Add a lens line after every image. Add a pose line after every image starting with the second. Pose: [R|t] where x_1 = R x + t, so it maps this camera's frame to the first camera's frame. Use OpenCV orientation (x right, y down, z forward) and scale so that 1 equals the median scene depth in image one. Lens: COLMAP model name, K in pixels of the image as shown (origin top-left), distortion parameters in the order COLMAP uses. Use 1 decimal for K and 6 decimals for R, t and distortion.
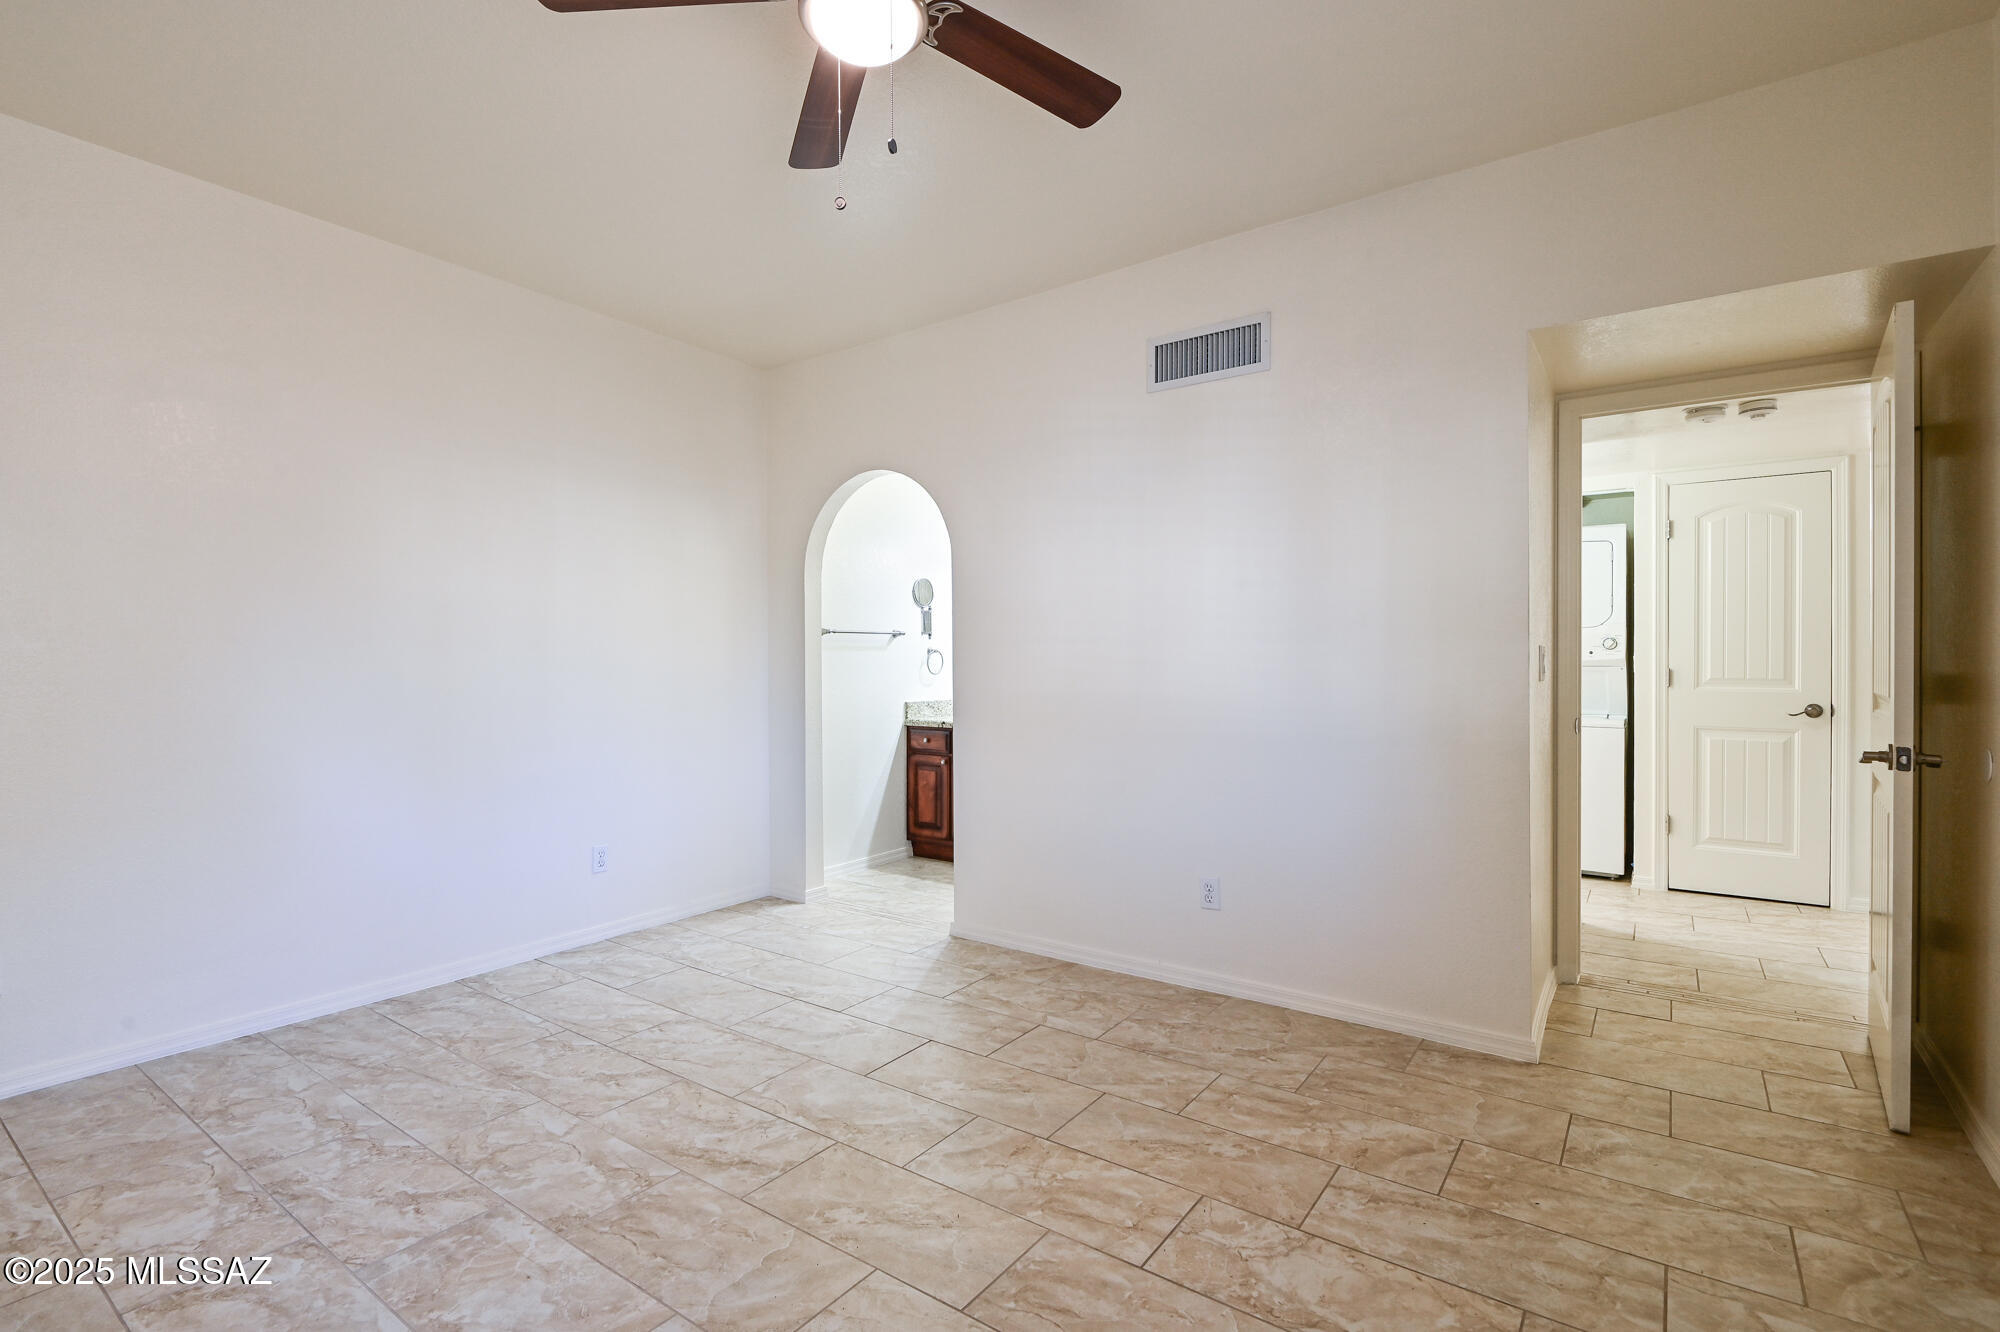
lens RADIAL K [[921.0, 0, 998.6], [0, 921.0, 667.8], [0, 0, 1]] dist [0.005341, -0.004785]
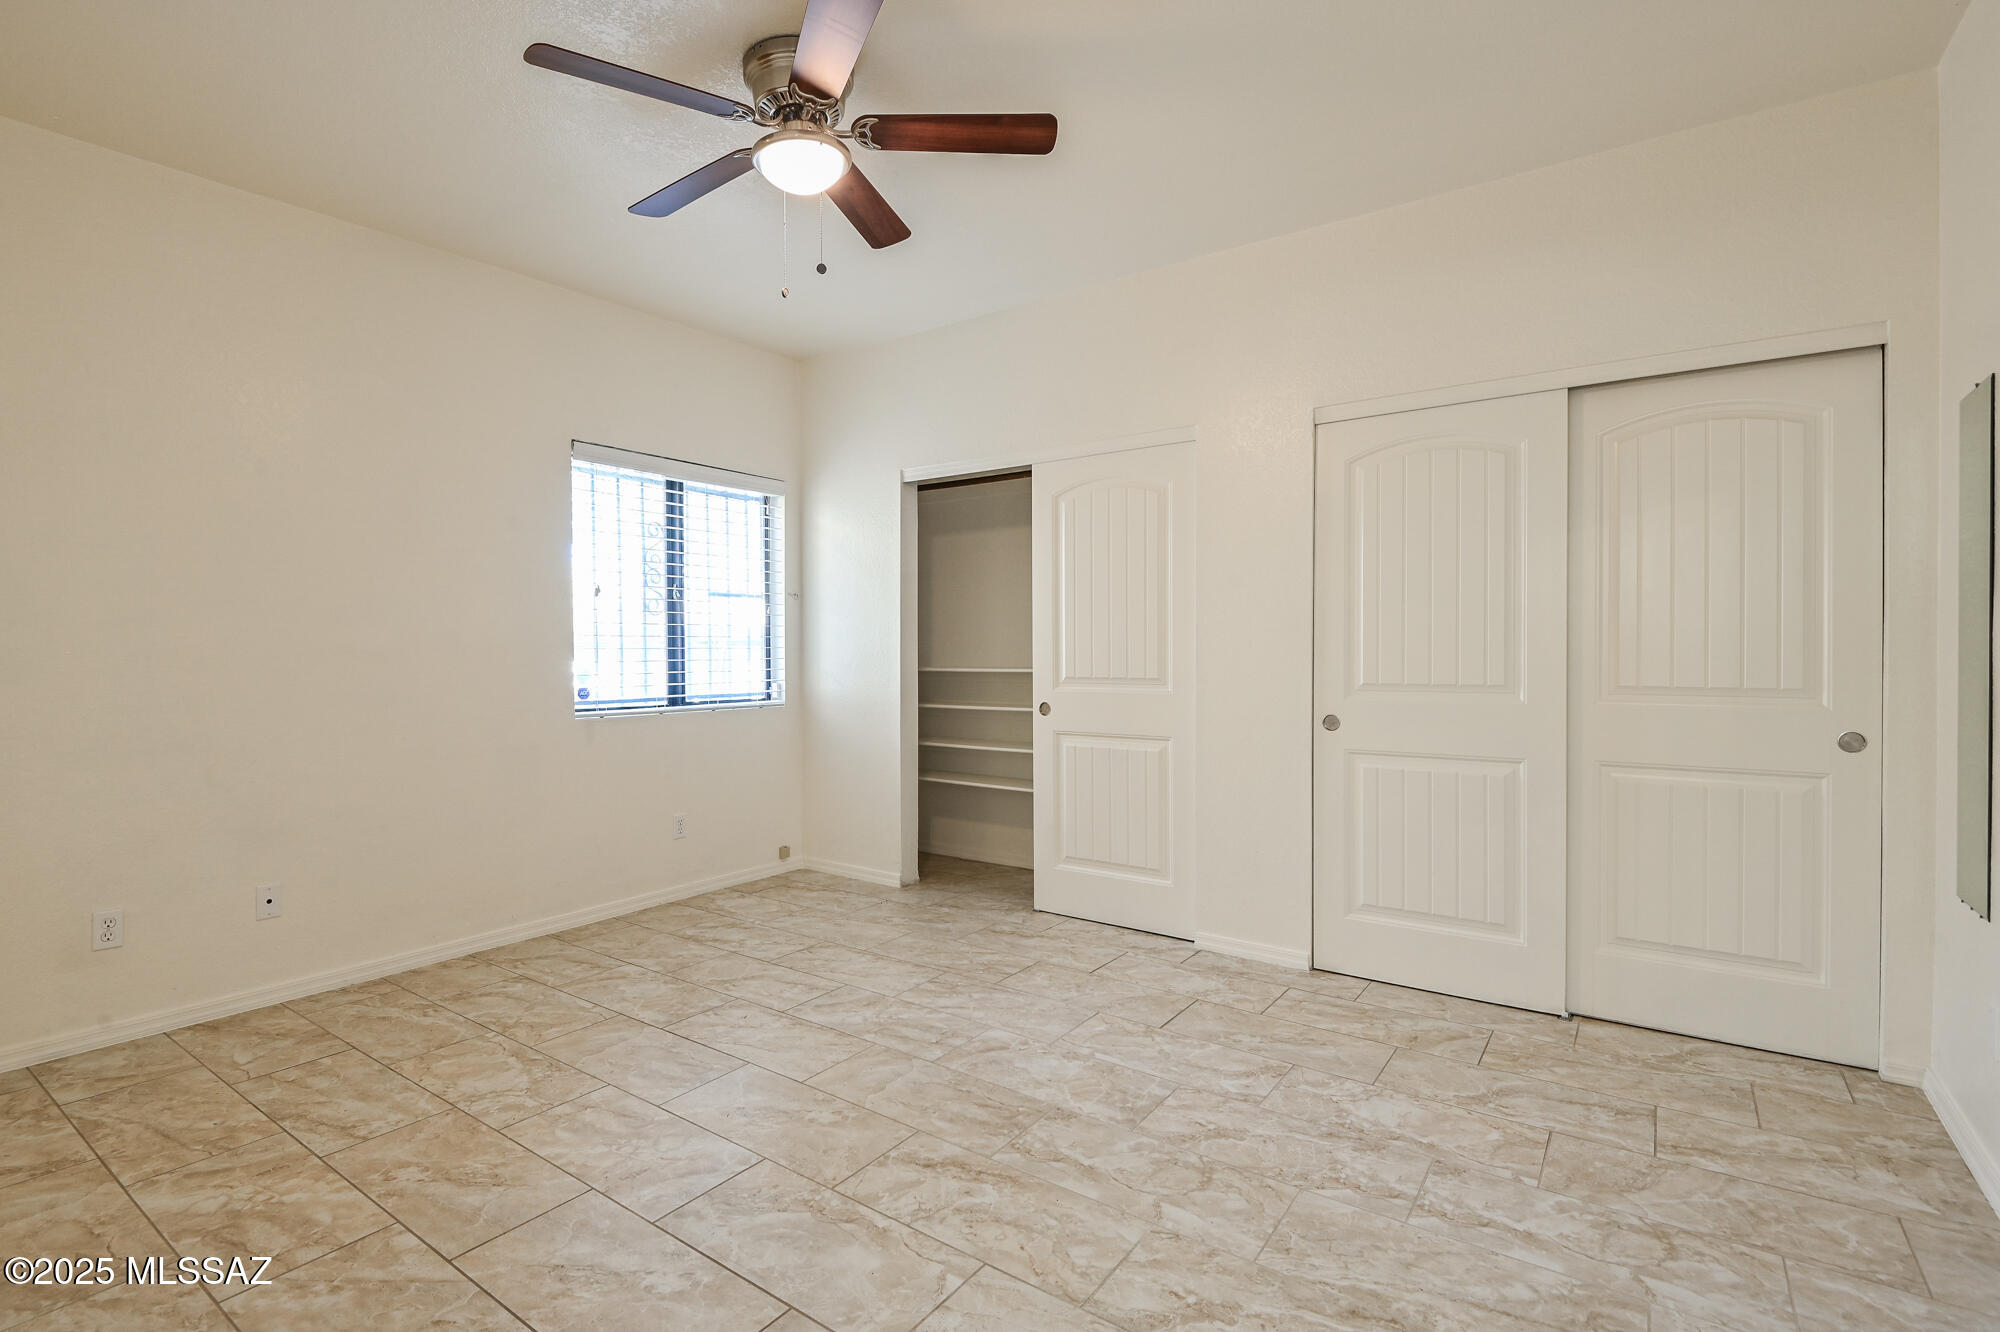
lens RADIAL K [[921.0, 0, 994.5], [0, 921.0, 669.7], [0, 0, 1]] dist [0.005341, -0.004785]
pose [[-0.999893, 0.006281, -0.013230, -0.343523], [0.005989, 0.999740, 0.022004, 0.001266], [0.013365, 0.021922, -0.999670, 2.002463]]
